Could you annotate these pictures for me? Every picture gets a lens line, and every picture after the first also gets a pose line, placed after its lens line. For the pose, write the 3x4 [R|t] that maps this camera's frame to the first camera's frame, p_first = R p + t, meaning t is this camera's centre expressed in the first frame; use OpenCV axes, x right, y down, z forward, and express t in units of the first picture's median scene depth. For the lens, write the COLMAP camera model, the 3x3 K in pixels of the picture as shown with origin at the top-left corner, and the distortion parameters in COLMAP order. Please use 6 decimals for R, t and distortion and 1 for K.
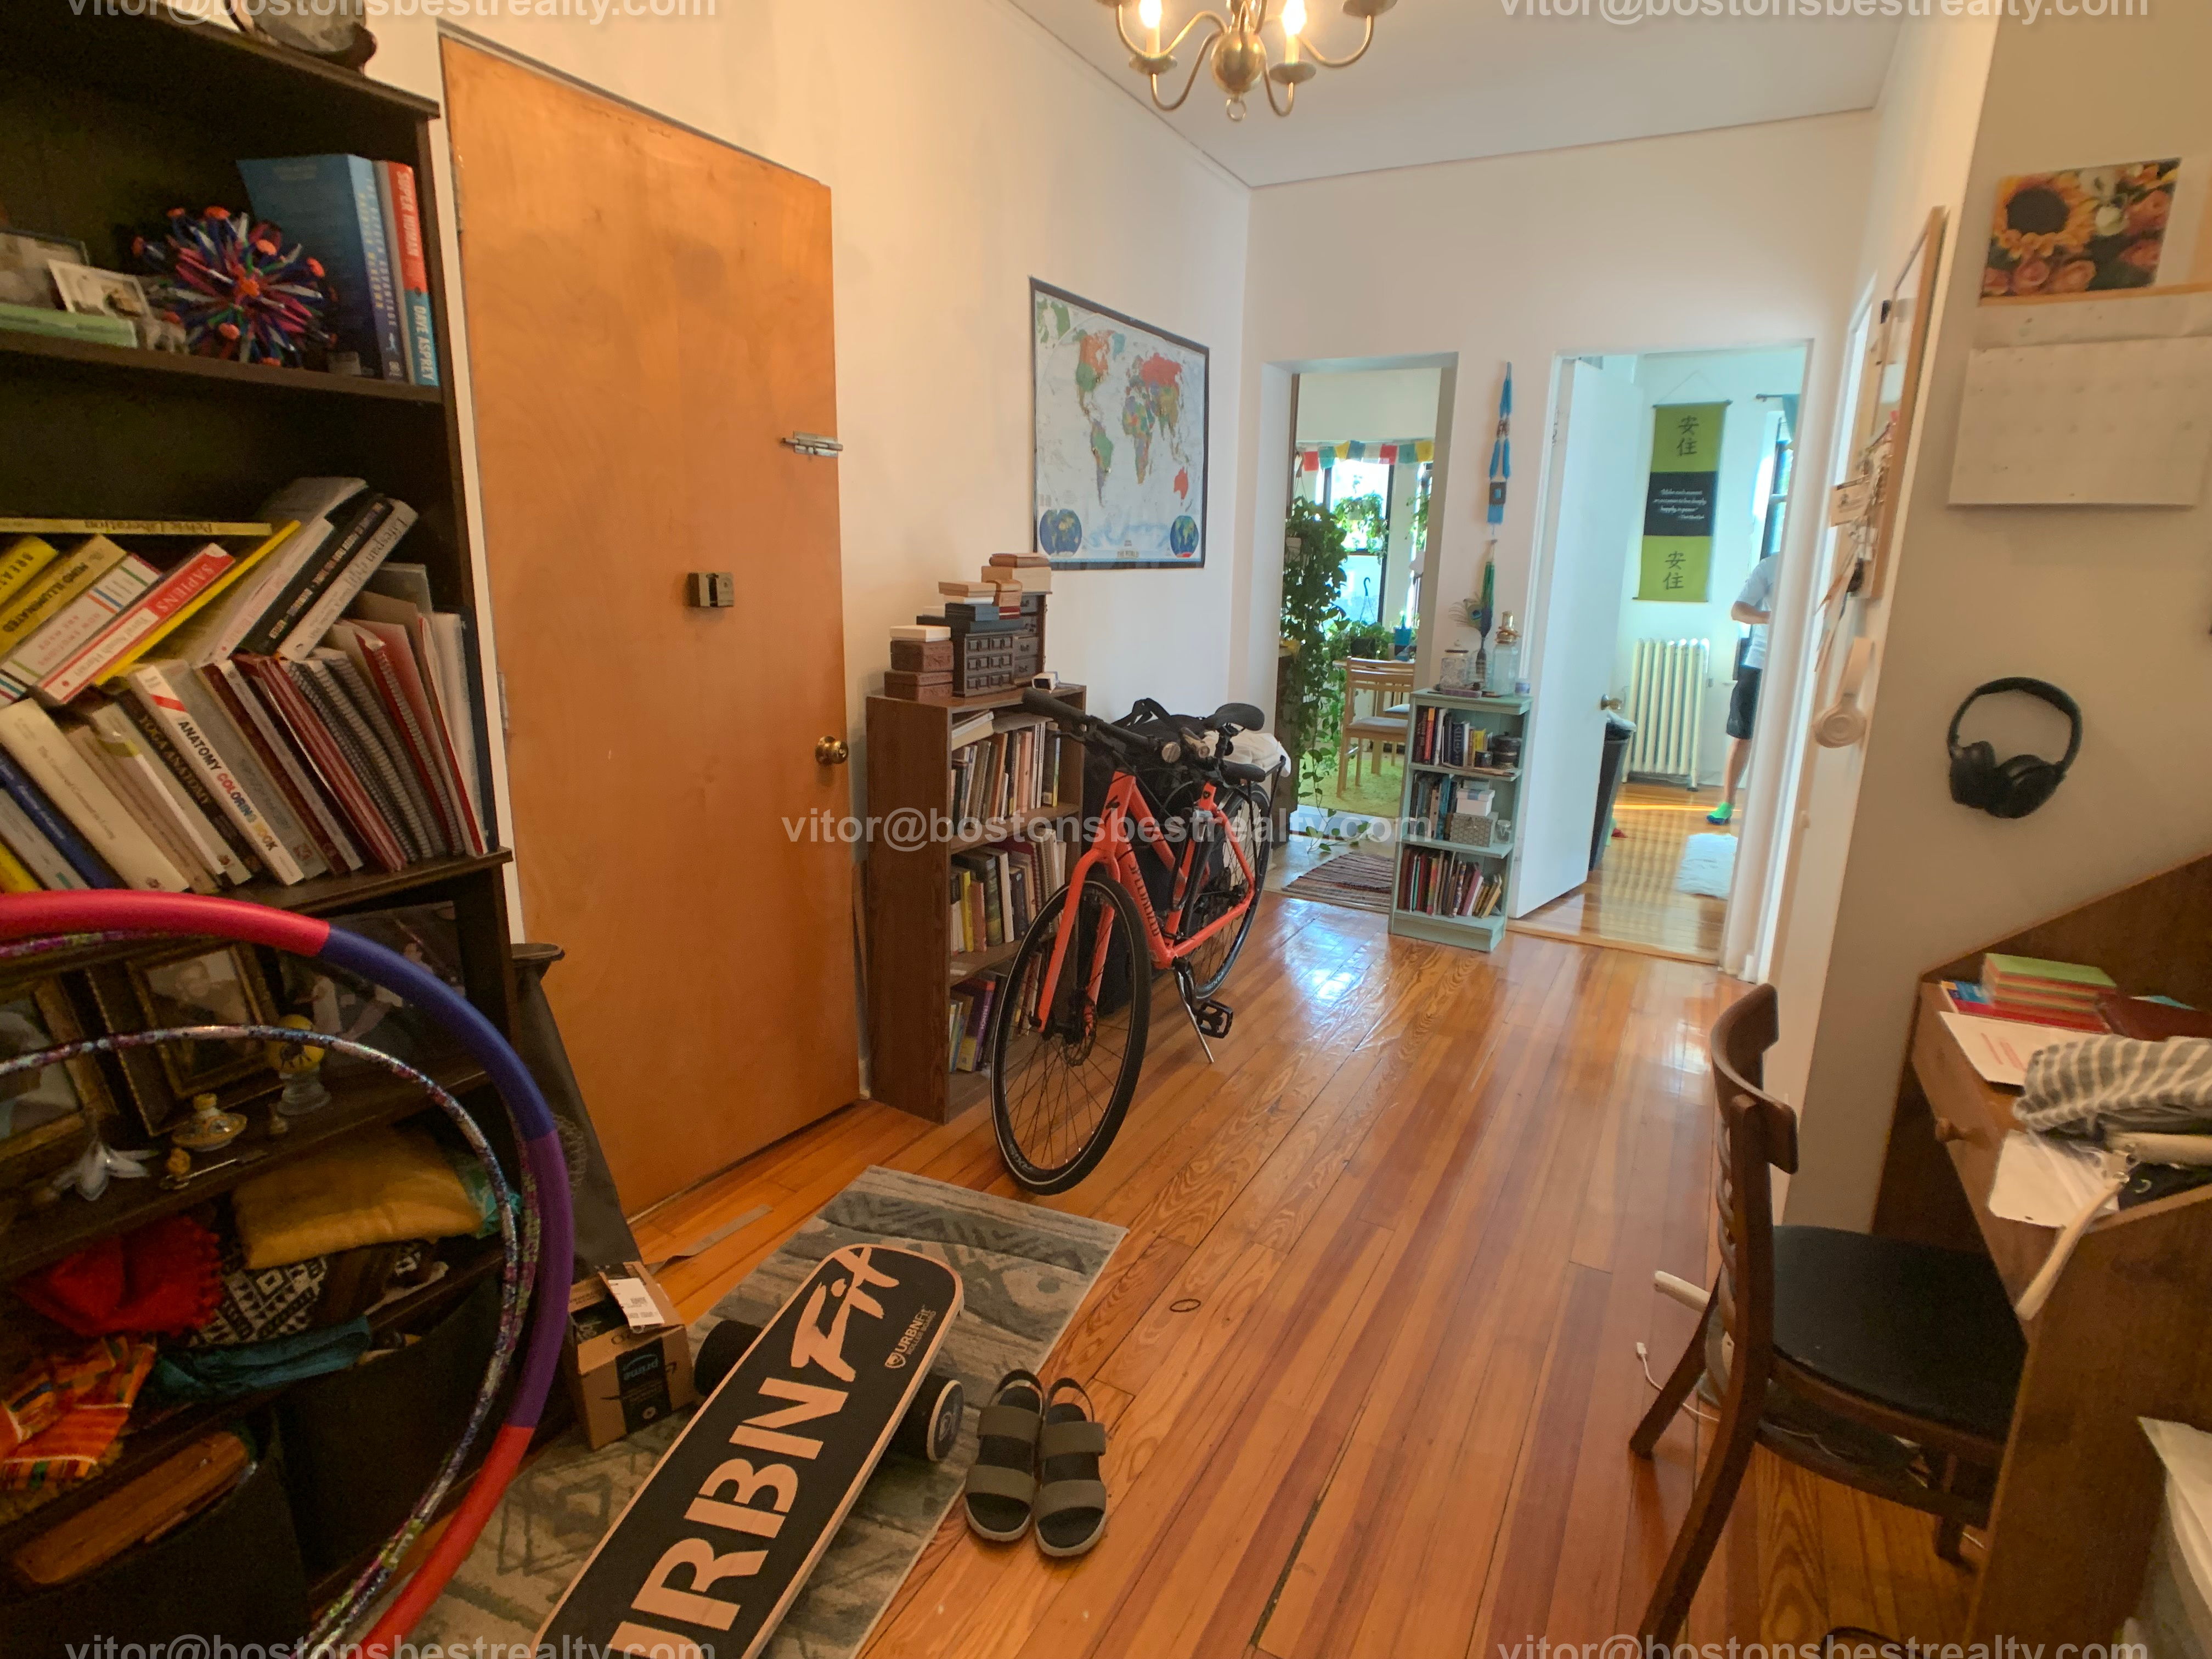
lens RADIAL K [[1107.3, 0, 1142.1], [0, 1107.3, 825.8], [0, 0, 1]] dist [-0.023039, 0.013164]
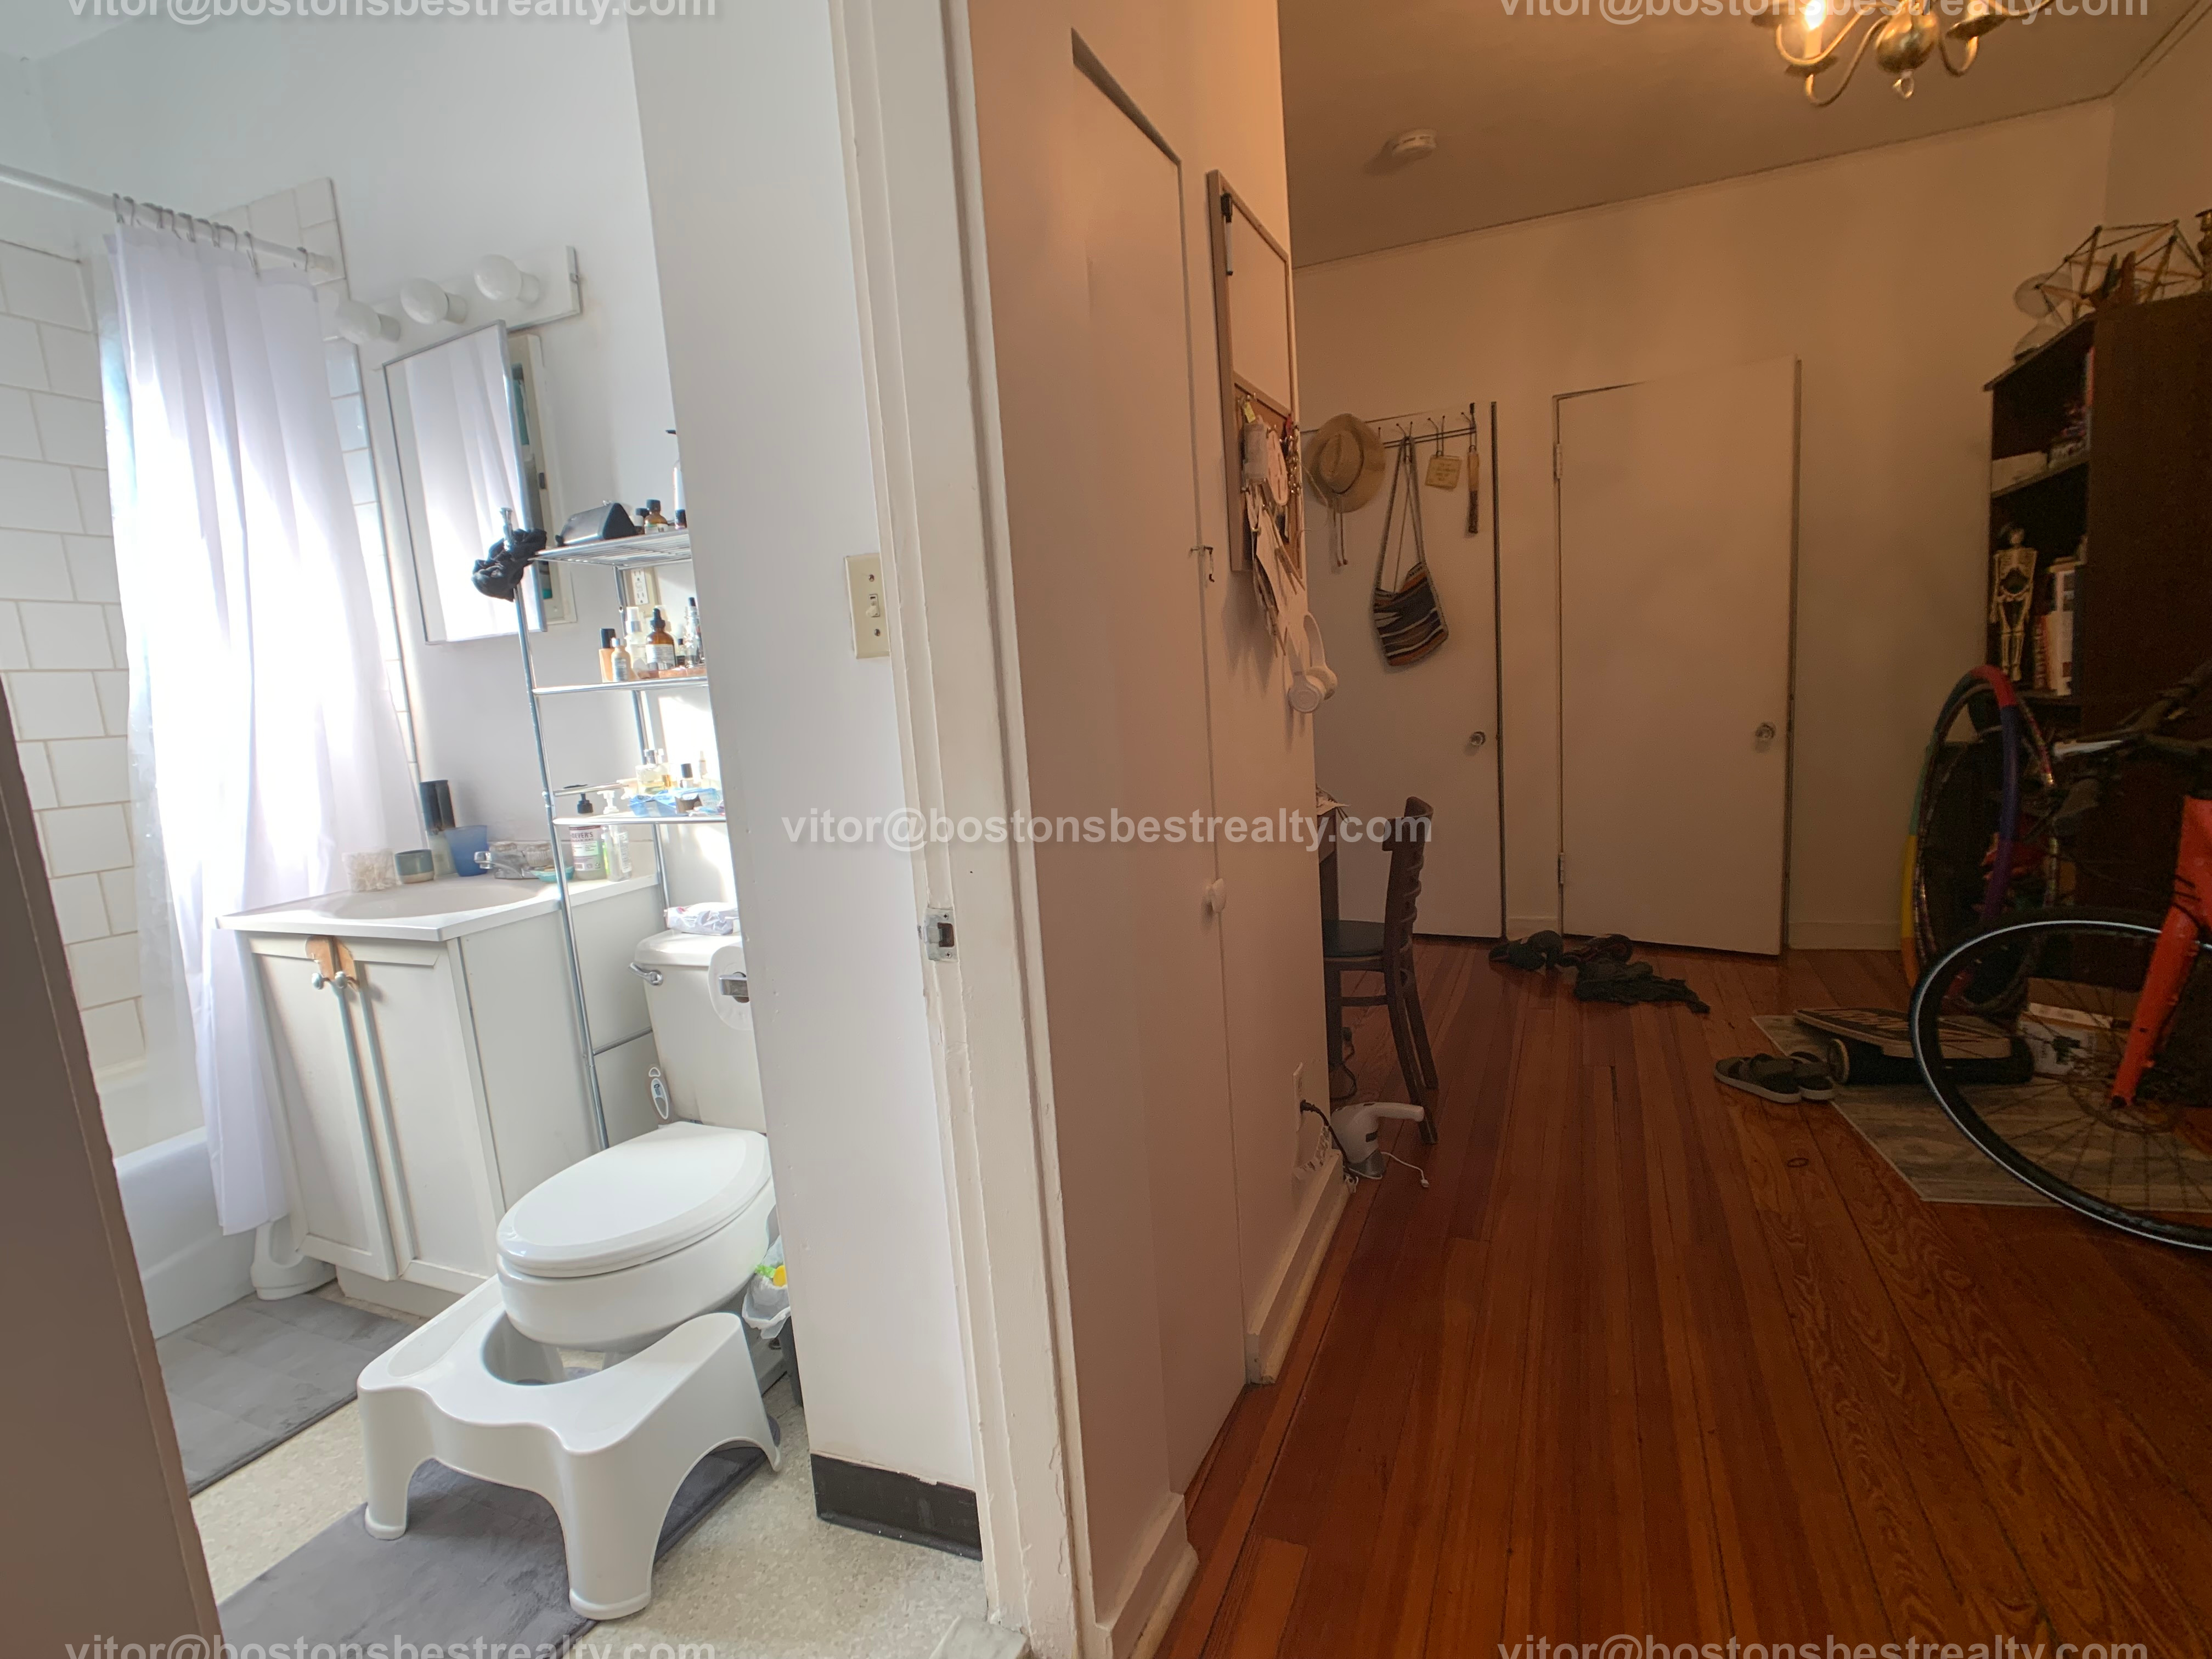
lens RADIAL K [[1135.9, 0, 1124.7], [0, 1135.9, 828.7], [0, 0, 1]] dist [-0.034545, 0.020371]
pose [[-0.992470, 0.077126, -0.095158, 0.897645], [0.038622, 0.934284, 0.354431, -0.375204], [0.116241, 0.348087, -0.930228, 2.038171]]
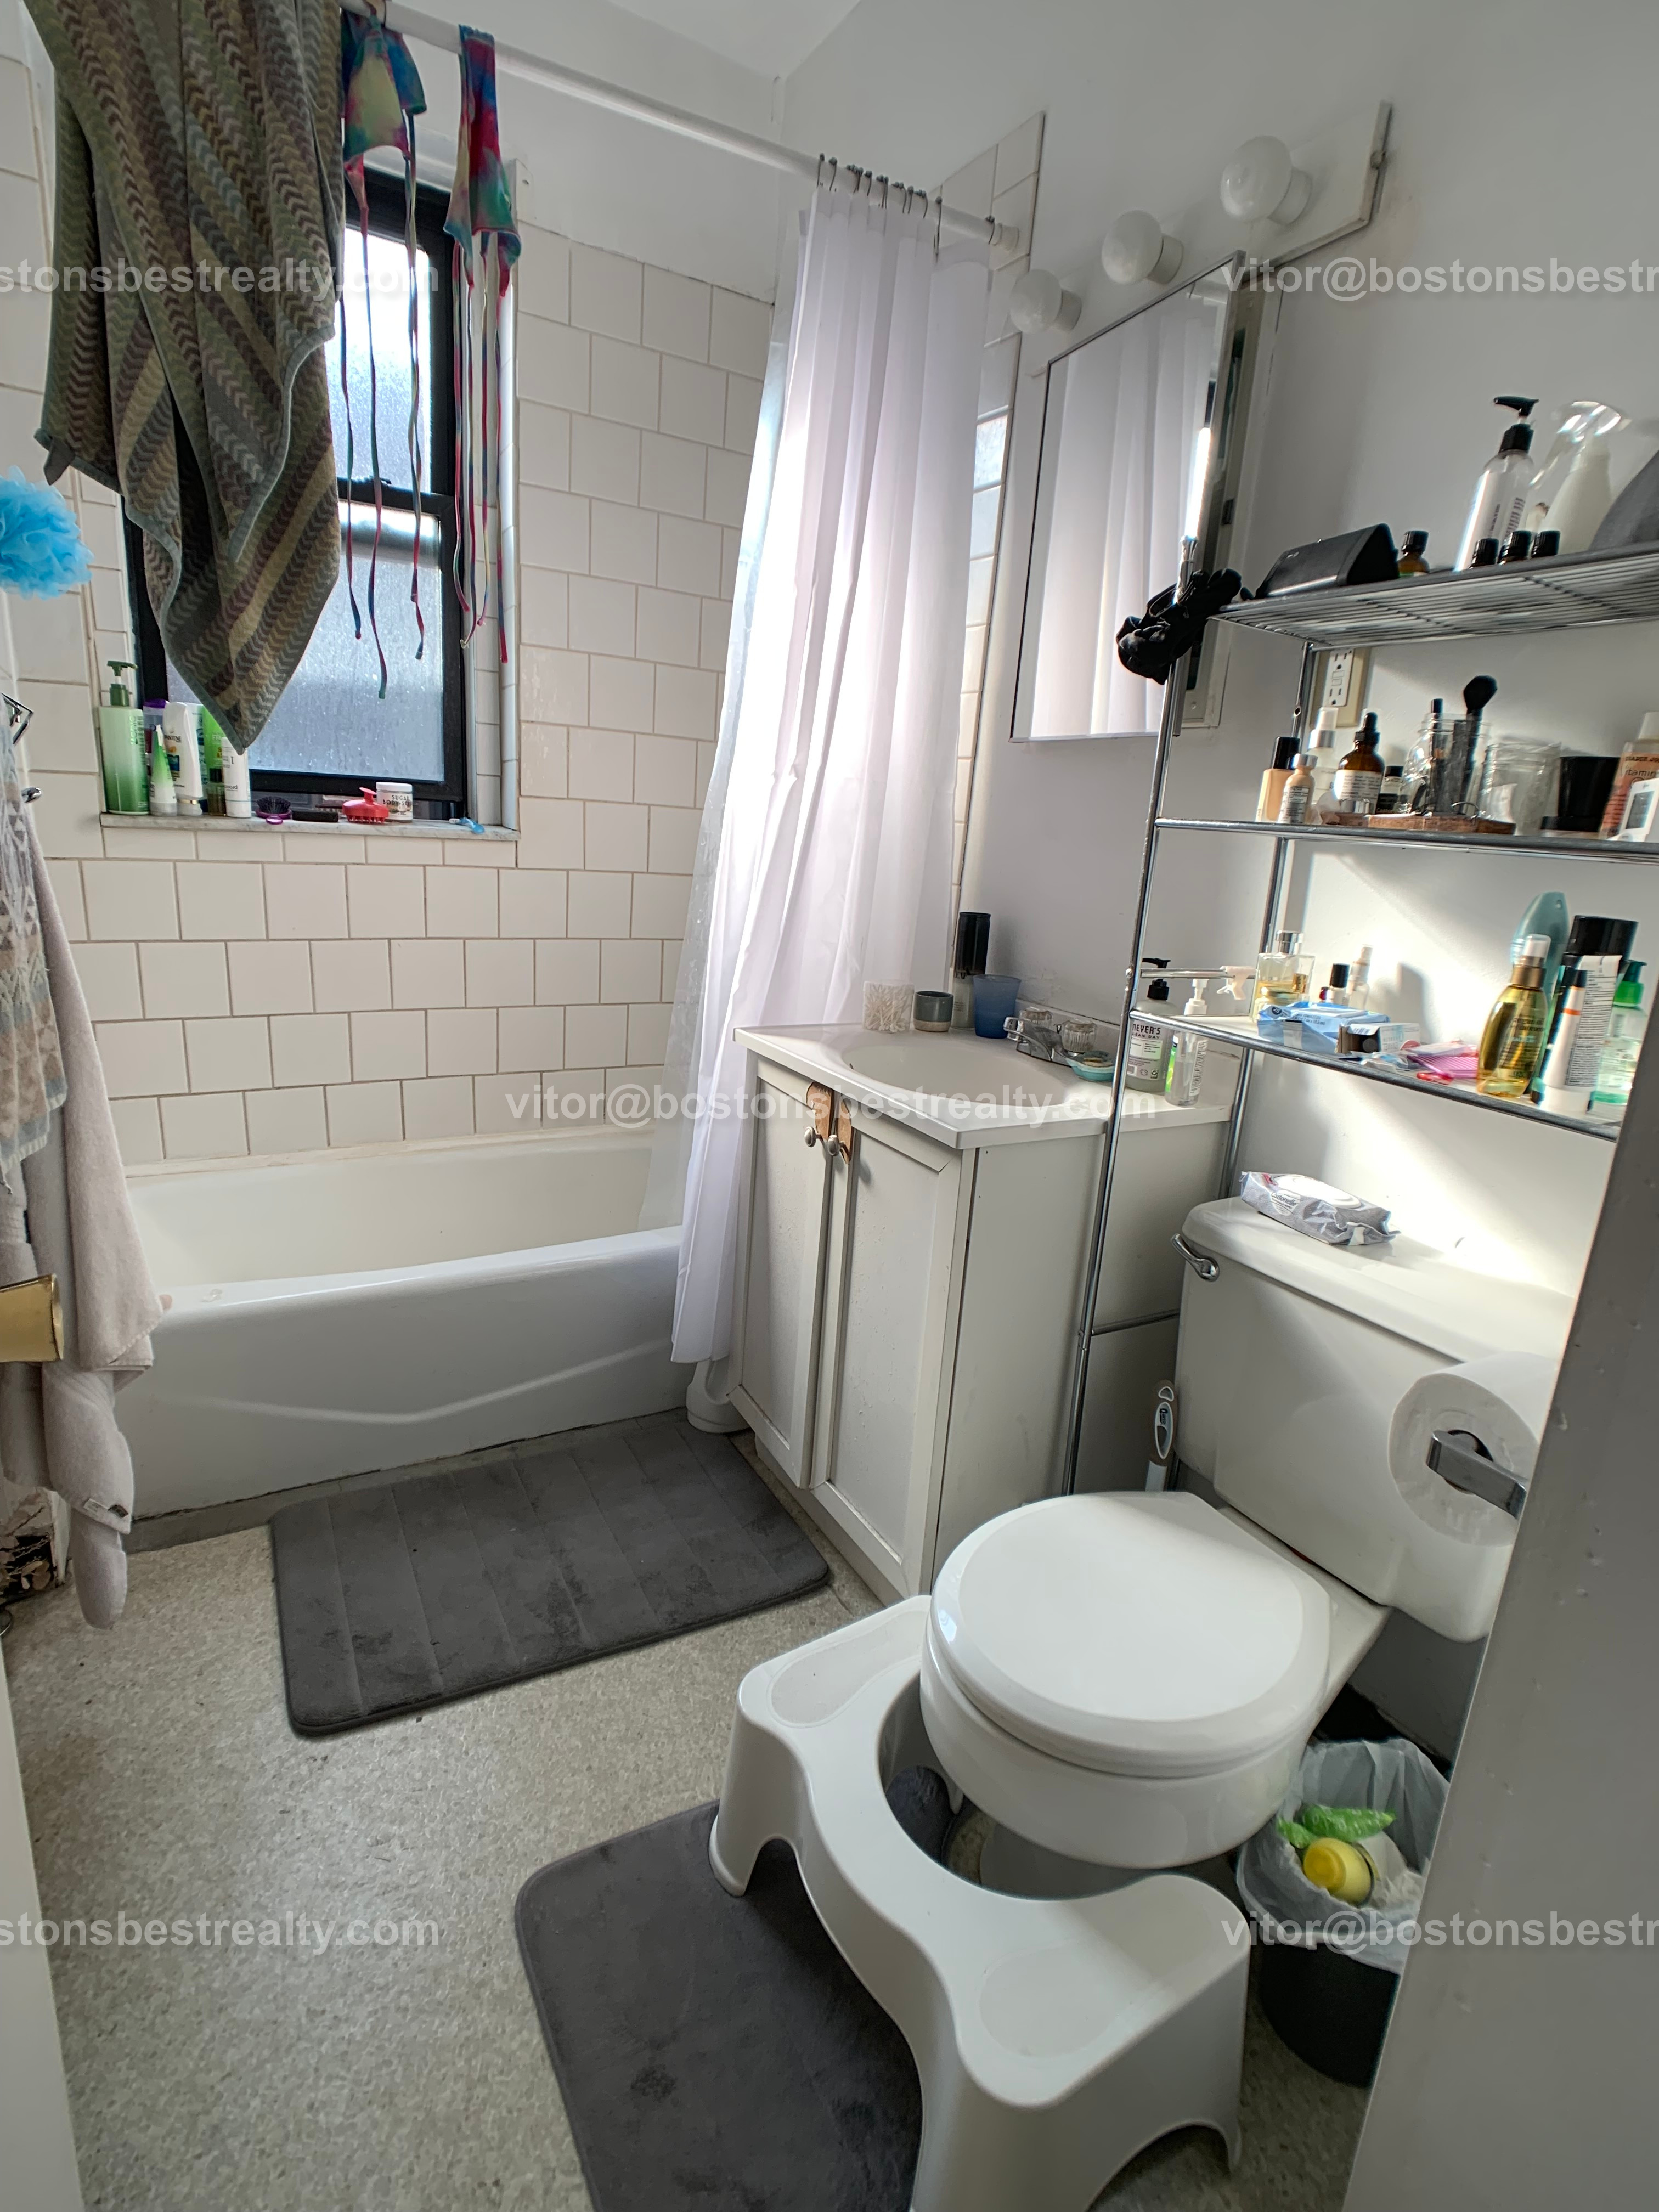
lens RADIAL K [[1135.9, 0, 760.5], [0, 1135.9, 1081.5], [0, 0, 1]] dist [-0.034545, 0.020371]
pose [[-0.826434, -0.188682, 0.530477, 1.142822], [0.054755, 0.910777, 0.409252, -0.295677], [-0.560364, 0.367266, -0.742366, 1.664660]]
